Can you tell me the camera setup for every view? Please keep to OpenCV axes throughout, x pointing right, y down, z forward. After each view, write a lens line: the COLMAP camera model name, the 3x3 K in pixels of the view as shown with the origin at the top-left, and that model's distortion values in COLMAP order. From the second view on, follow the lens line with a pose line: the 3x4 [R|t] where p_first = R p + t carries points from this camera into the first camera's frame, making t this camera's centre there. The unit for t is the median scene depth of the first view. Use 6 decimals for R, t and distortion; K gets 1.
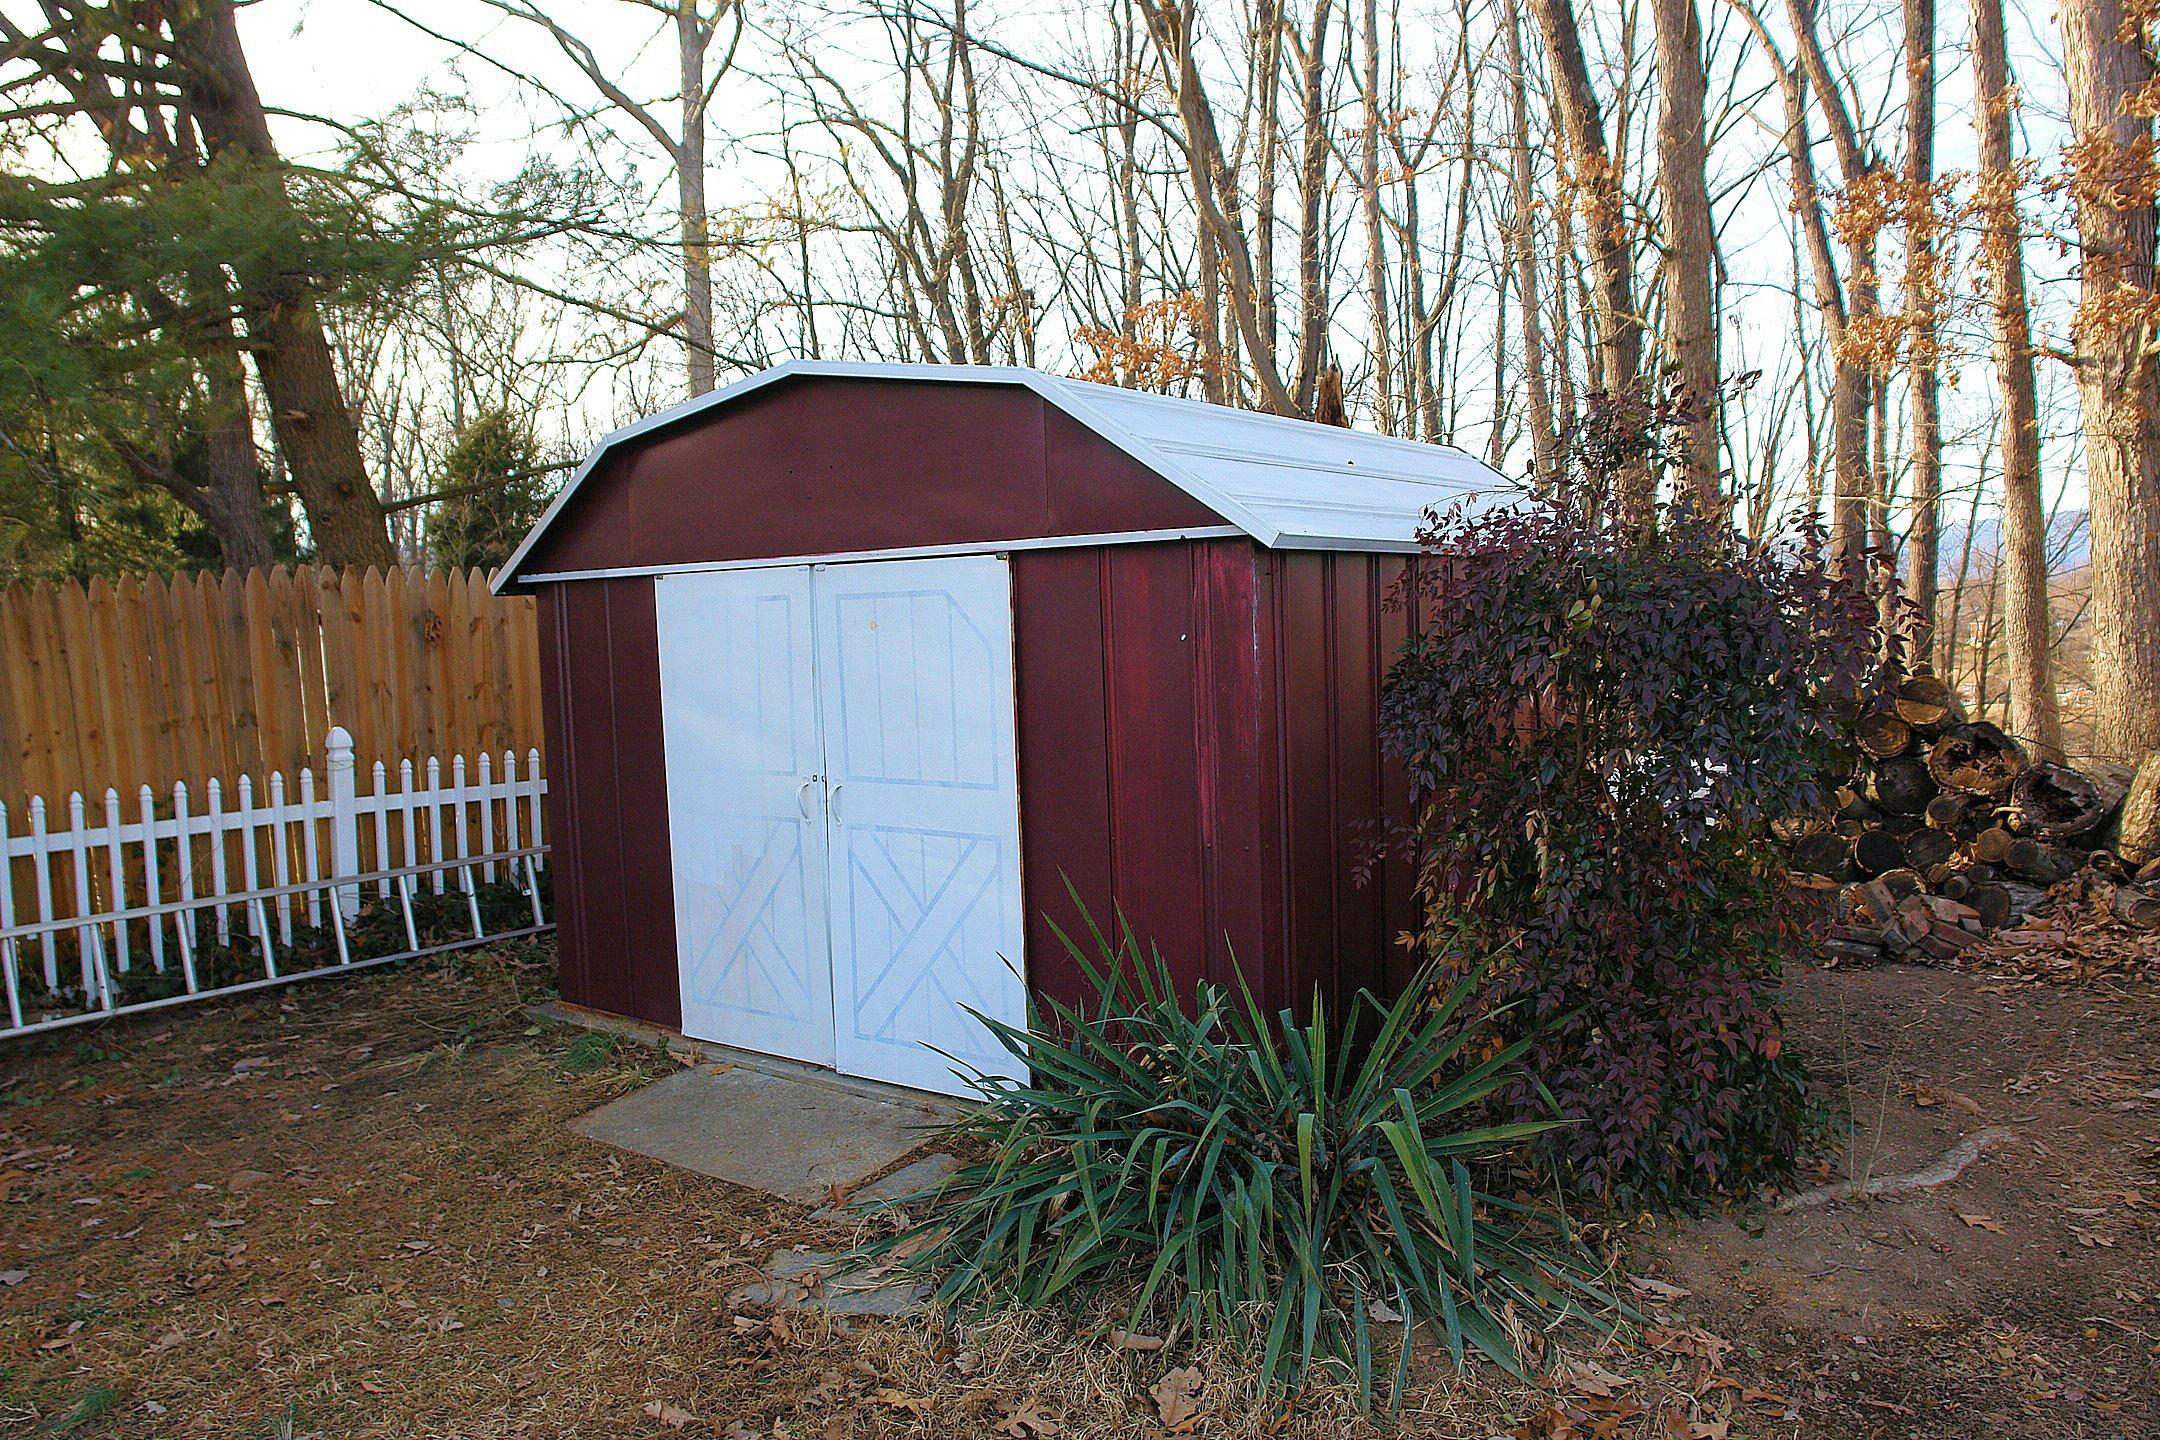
lens RADIAL K [[1491.6, 0, 1080.0], [0, 1491.6, 720.0], [0, 0, 1]] dist [-0.105056, 0.066986]
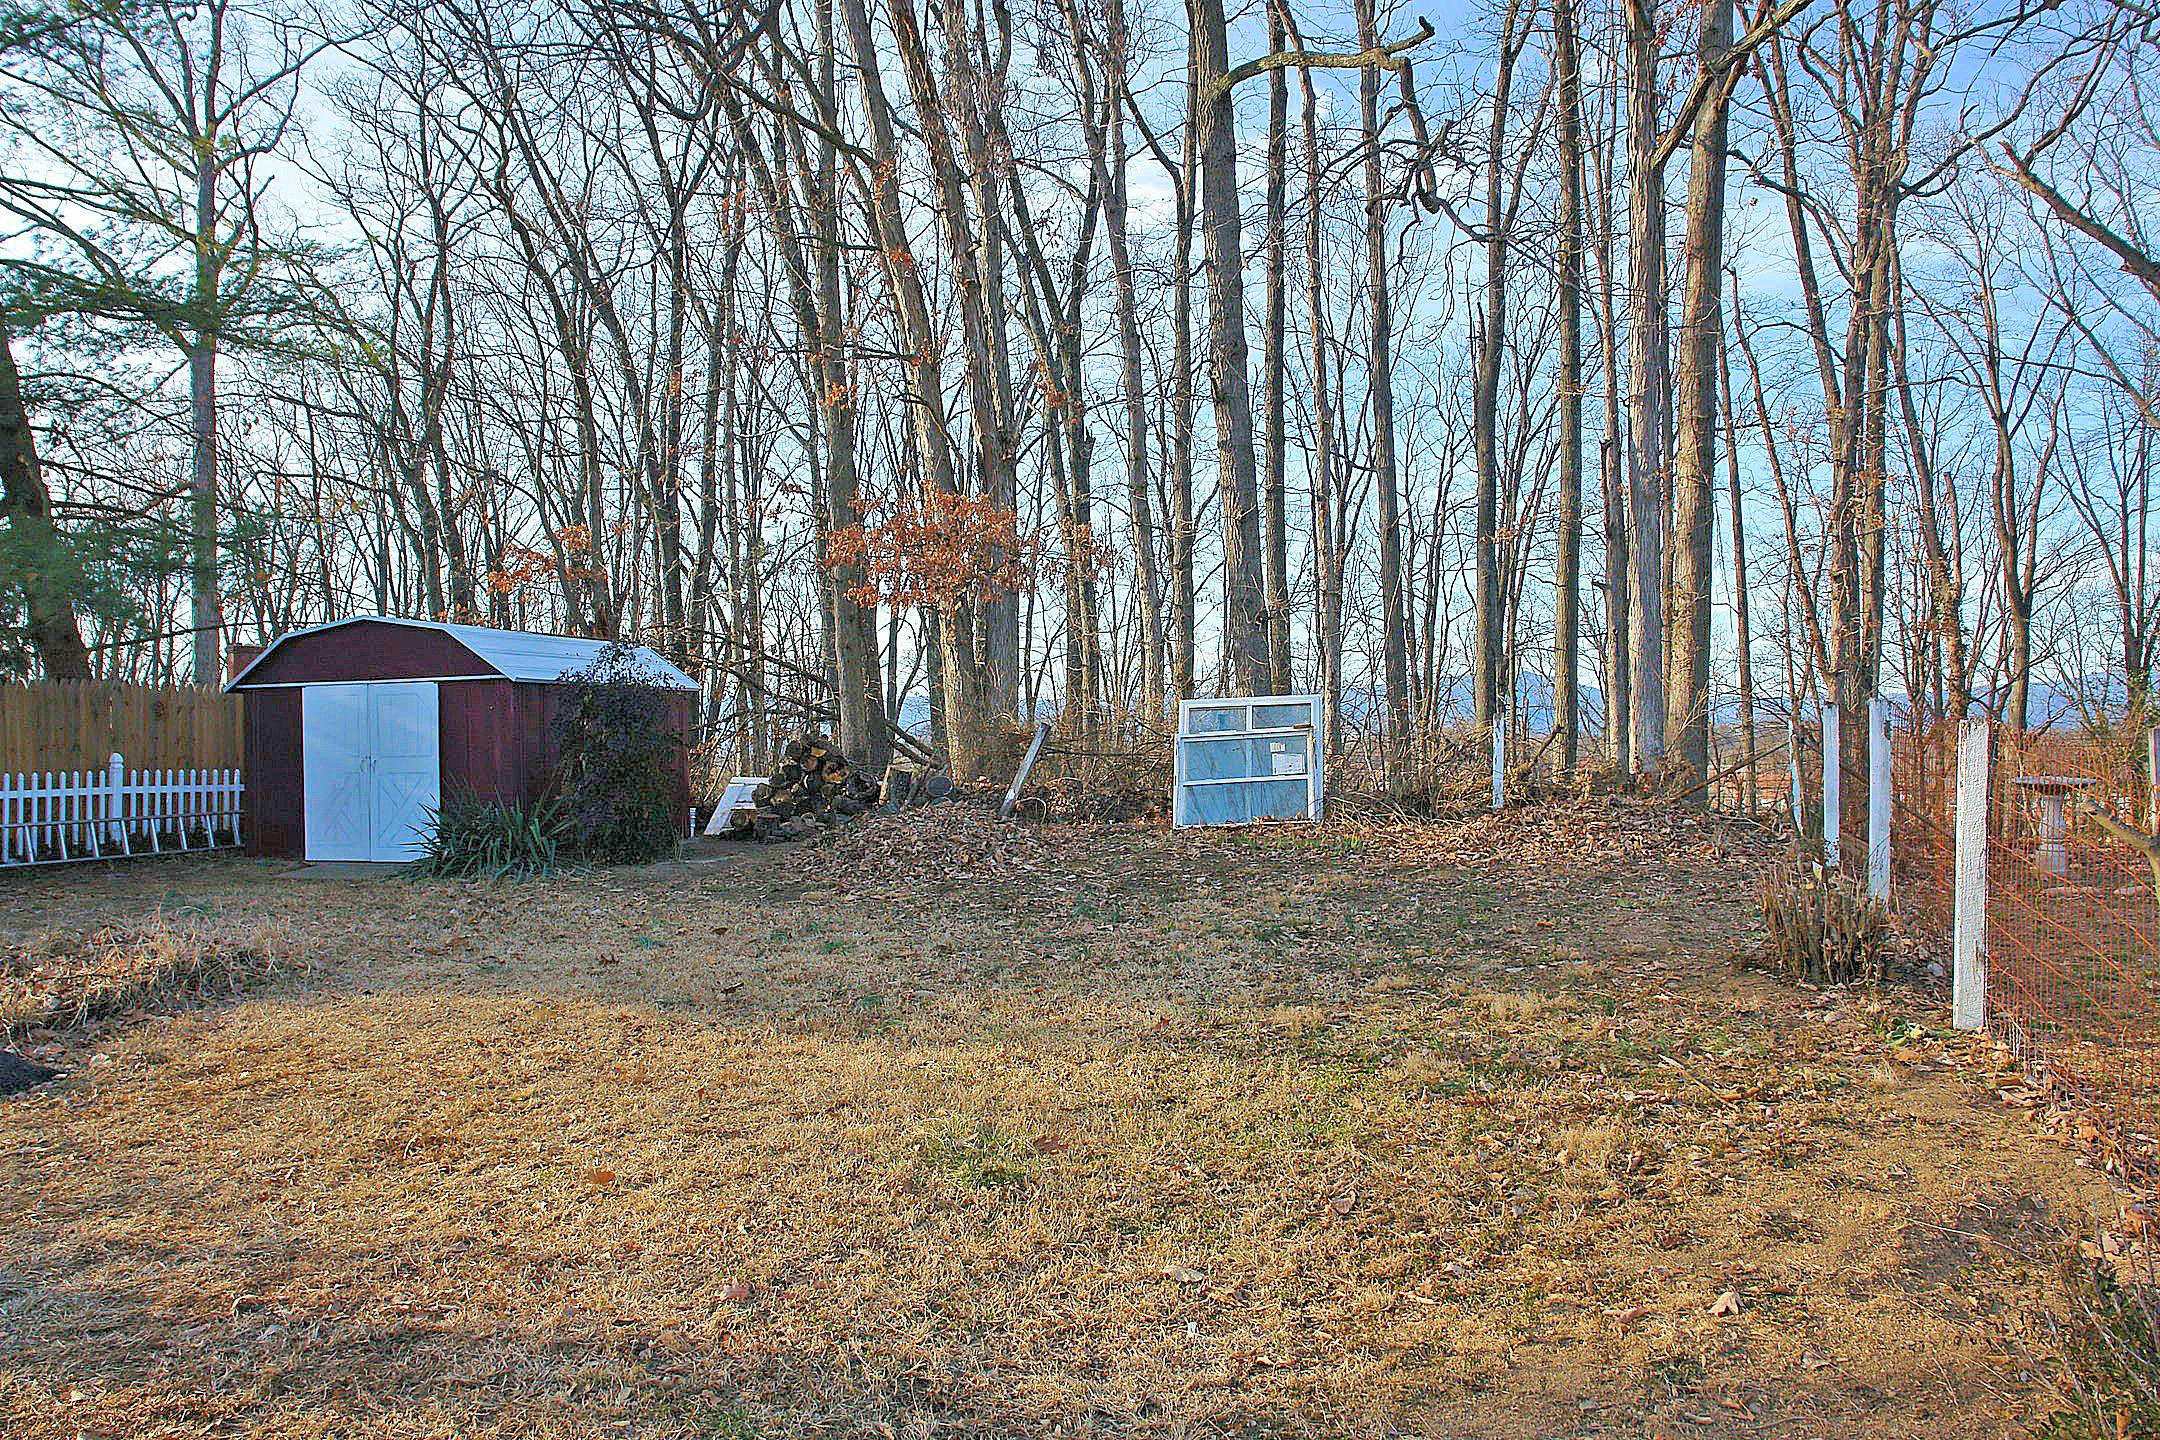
lens RADIAL K [[1491.6, 0, 1080.0], [0, 1491.6, 720.0], [0, 0, 1]] dist [-0.105056, 0.066986]
pose [[0.942812, 0.021579, 0.332626, 0.130271], [0.011630, 0.995165, -0.097524, 0.186169], [-0.333122, 0.095815, 0.938003, -1.528247]]
